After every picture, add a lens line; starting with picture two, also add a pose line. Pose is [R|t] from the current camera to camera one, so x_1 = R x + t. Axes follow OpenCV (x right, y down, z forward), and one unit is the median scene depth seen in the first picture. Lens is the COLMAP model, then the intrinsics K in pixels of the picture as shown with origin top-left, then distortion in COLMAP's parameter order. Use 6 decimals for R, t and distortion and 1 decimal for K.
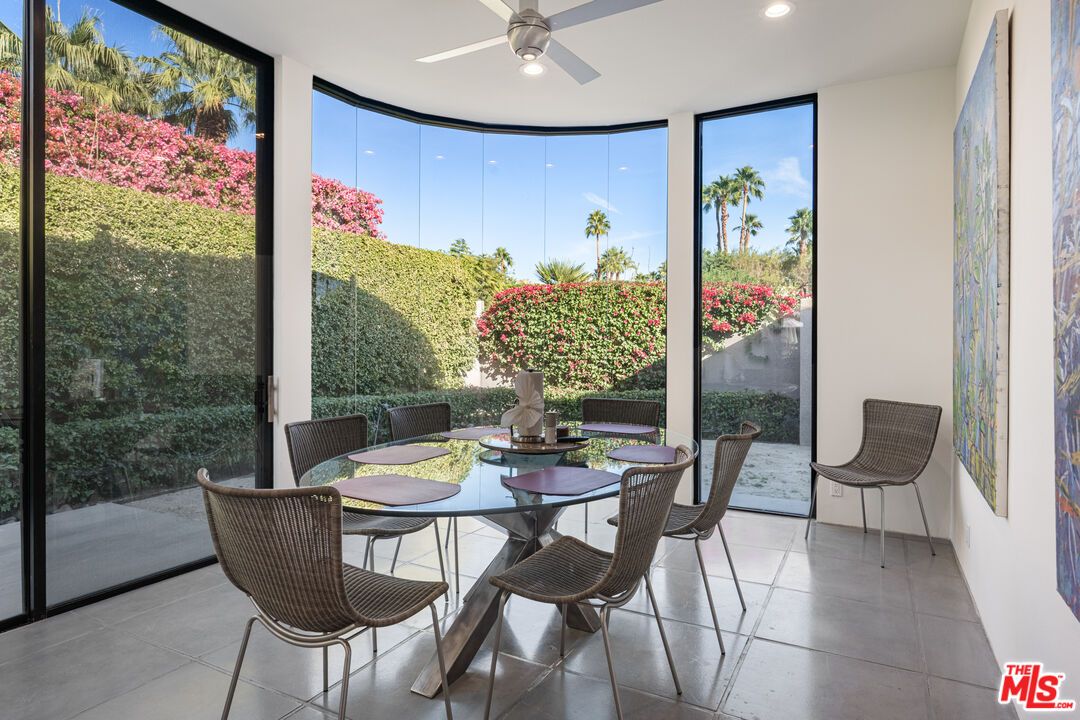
lens RADIAL K [[615.9, 0, 537.4], [0, 615.9, 340.2], [0, 0, 1]] dist [-0.006427, -0.000270]
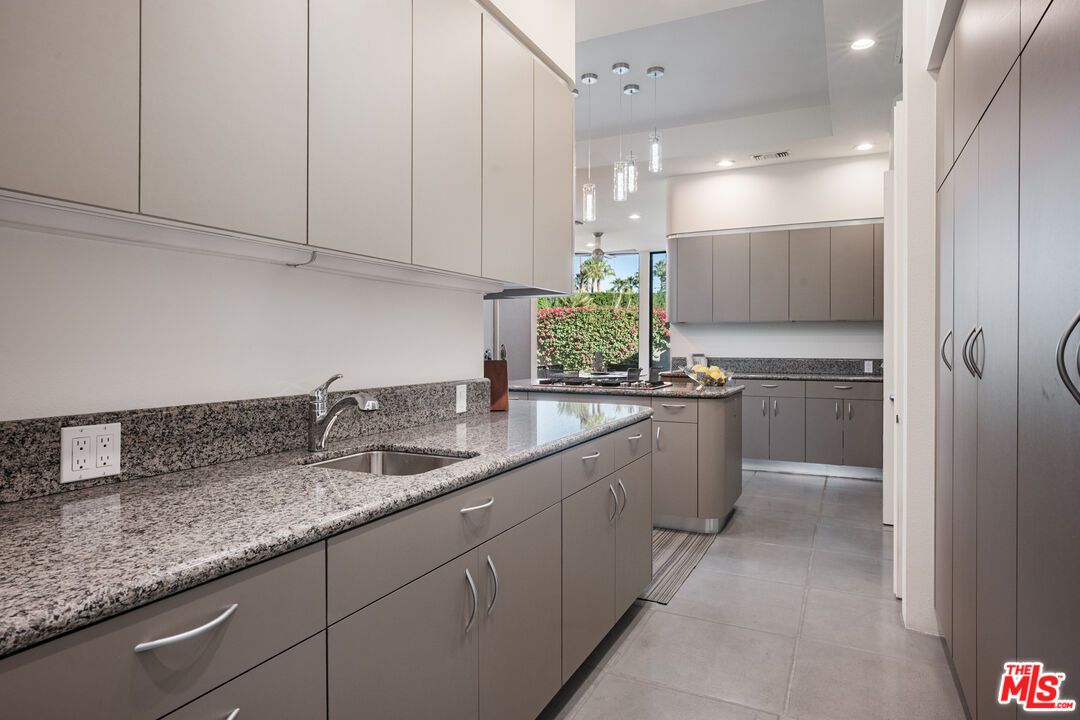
lens RADIAL K [[639.2, 0, 540.1], [0, 639.2, 344.2], [0, 0, 1]] dist [-0.013835, -0.000233]
pose [[0.998945, -0.000518, 0.045925, -0.137264], [0.000236, 0.999981, 0.006156, -0.003914], [-0.045927, -0.006139, 0.998926, -0.699832]]
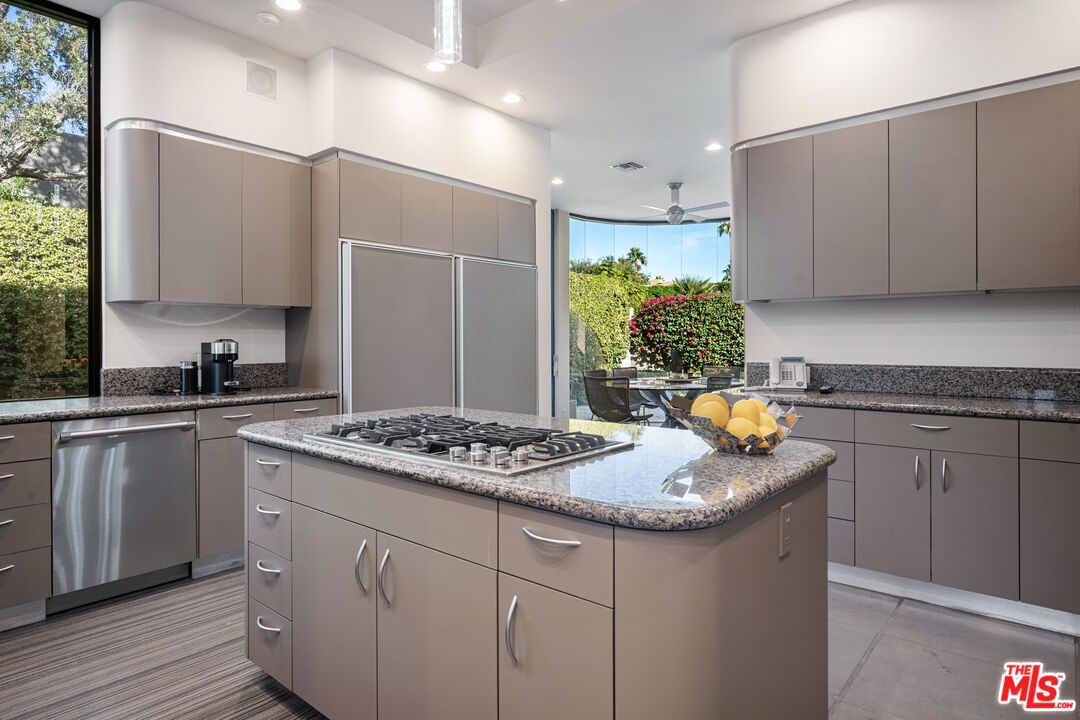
lens RADIAL K [[624.4, 0, 537.4], [0, 624.4, 339.2], [0, 0, 1]] dist [-0.005714, -0.001042]
pose [[0.978220, -0.006552, -0.207466, -0.010389], [0.007700, 0.999959, 0.004724, -0.003045], [0.207427, -0.006218, 0.978231, -0.424063]]
